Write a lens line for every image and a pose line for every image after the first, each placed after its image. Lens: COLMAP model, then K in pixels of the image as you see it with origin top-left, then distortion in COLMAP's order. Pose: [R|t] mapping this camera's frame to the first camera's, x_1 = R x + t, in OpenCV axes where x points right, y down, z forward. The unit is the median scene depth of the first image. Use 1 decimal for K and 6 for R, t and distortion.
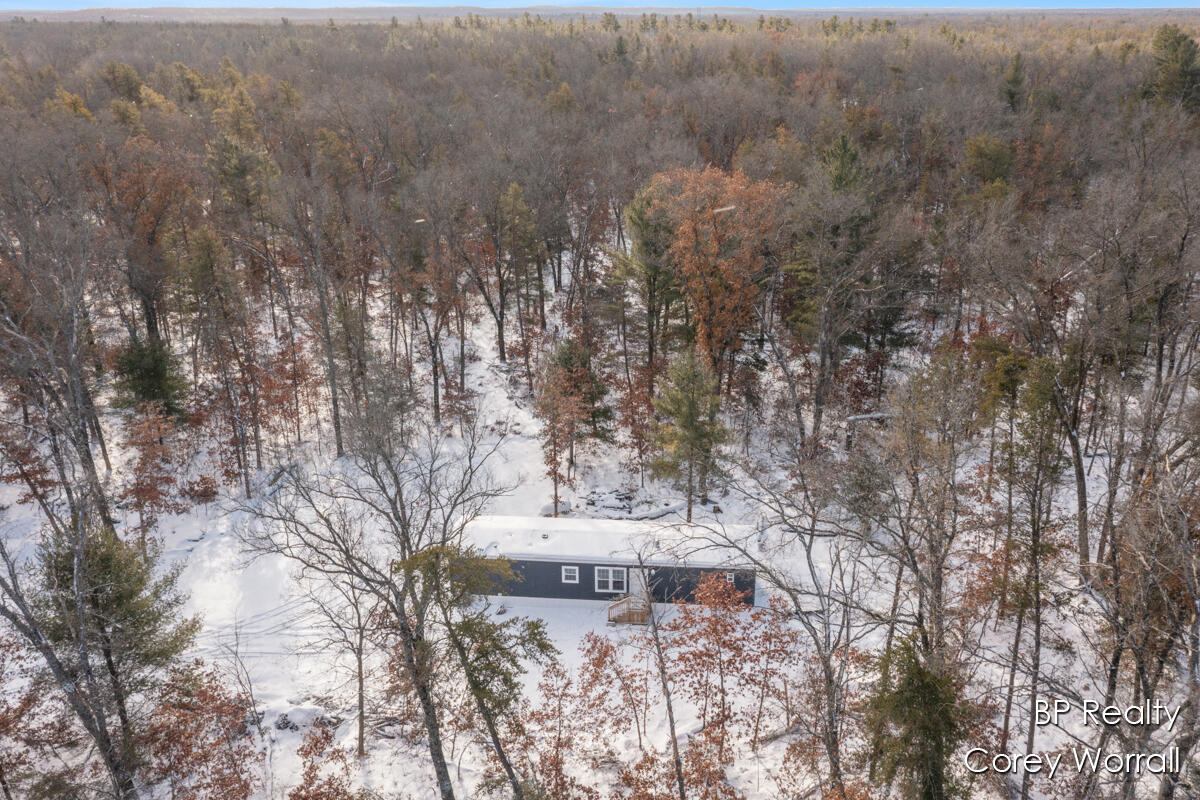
lens RADIAL K [[967.2, 0, 600.0], [0, 967.2, 400.0], [0, 0, 1]] dist [-0.003364, -0.002053]
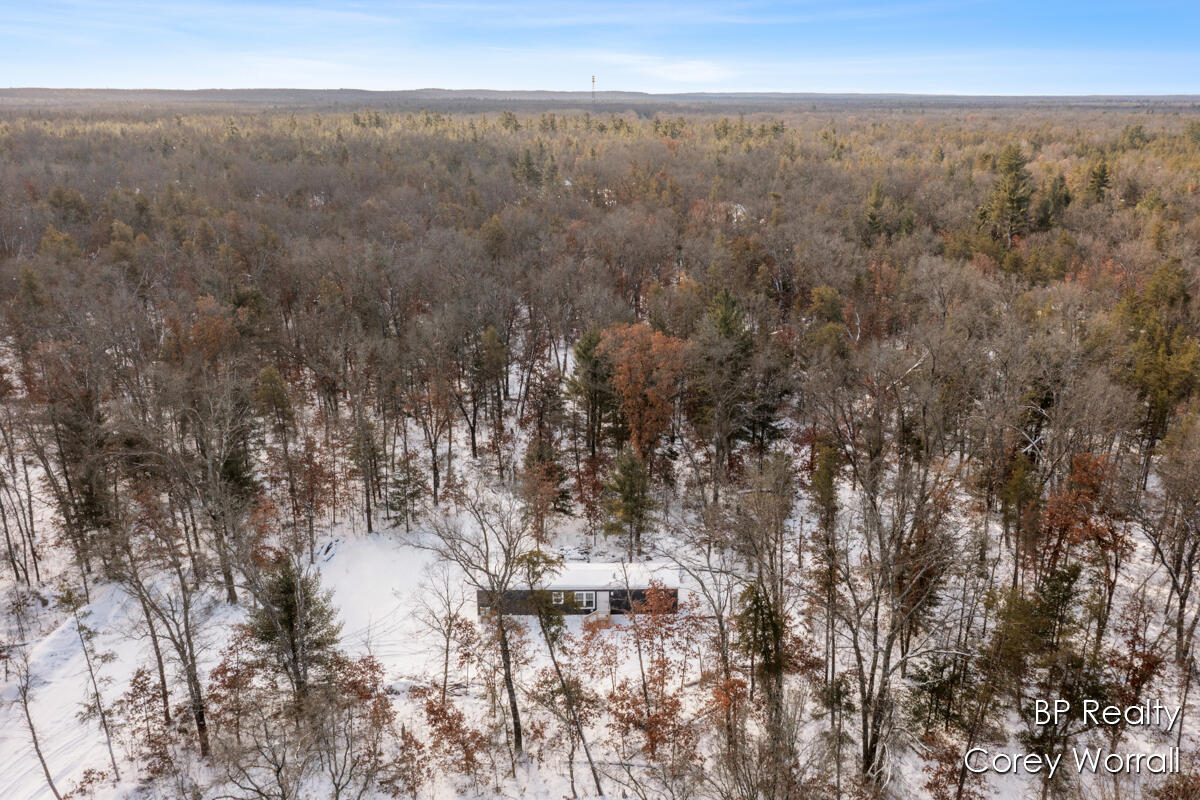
lens RADIAL K [[1003.2, 0, 600.0], [0, 1003.2, 400.0], [0, 0, 1]] dist [-0.001368, -0.000942]
pose [[0.994850, -0.023198, 0.098665, -0.078215], [0.032080, 0.995478, -0.089411, 0.008917], [-0.096145, 0.092116, 0.991096, -0.415753]]
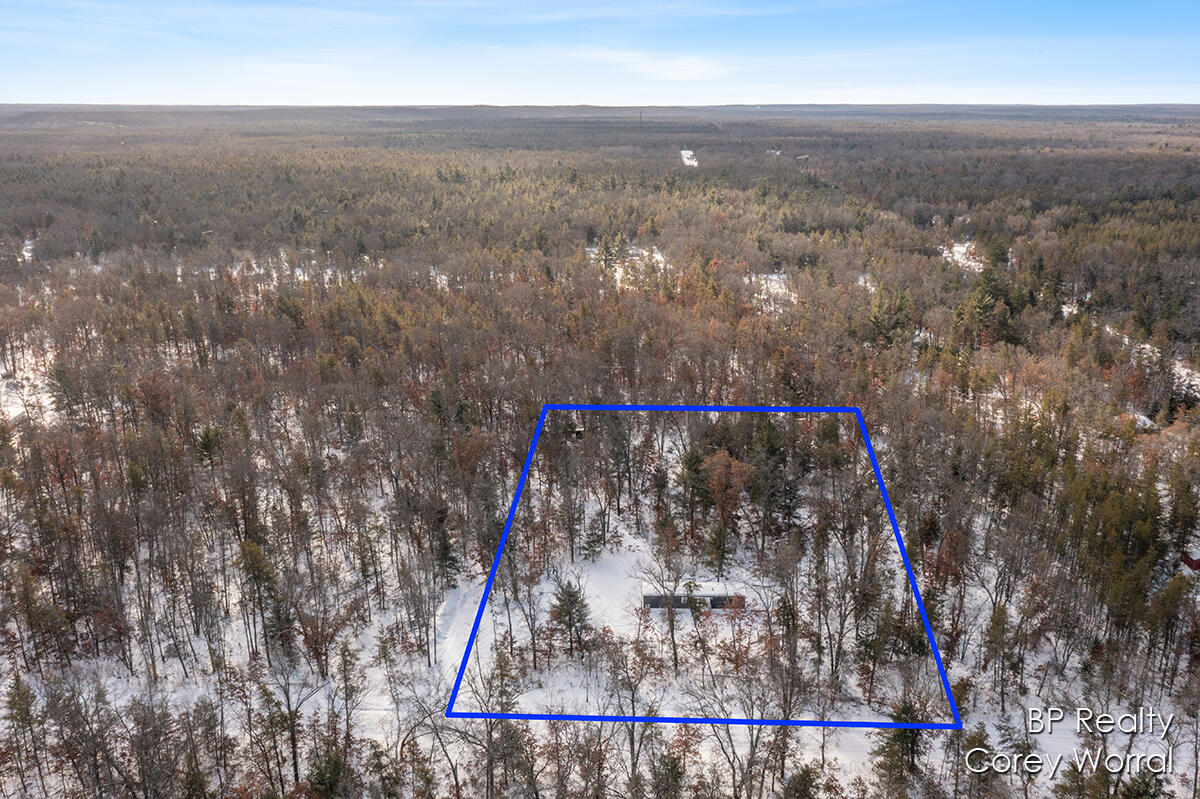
lens RADIAL K [[967.2, 0, 600.0], [0, 967.2, 399.5], [0, 0, 1]] dist [-0.003364, -0.002053]
pose [[0.998183, -0.017796, 0.057575, -0.314536], [0.023196, 0.995252, -0.094529, -0.113210], [-0.055619, 0.095693, 0.993856, -1.410934]]
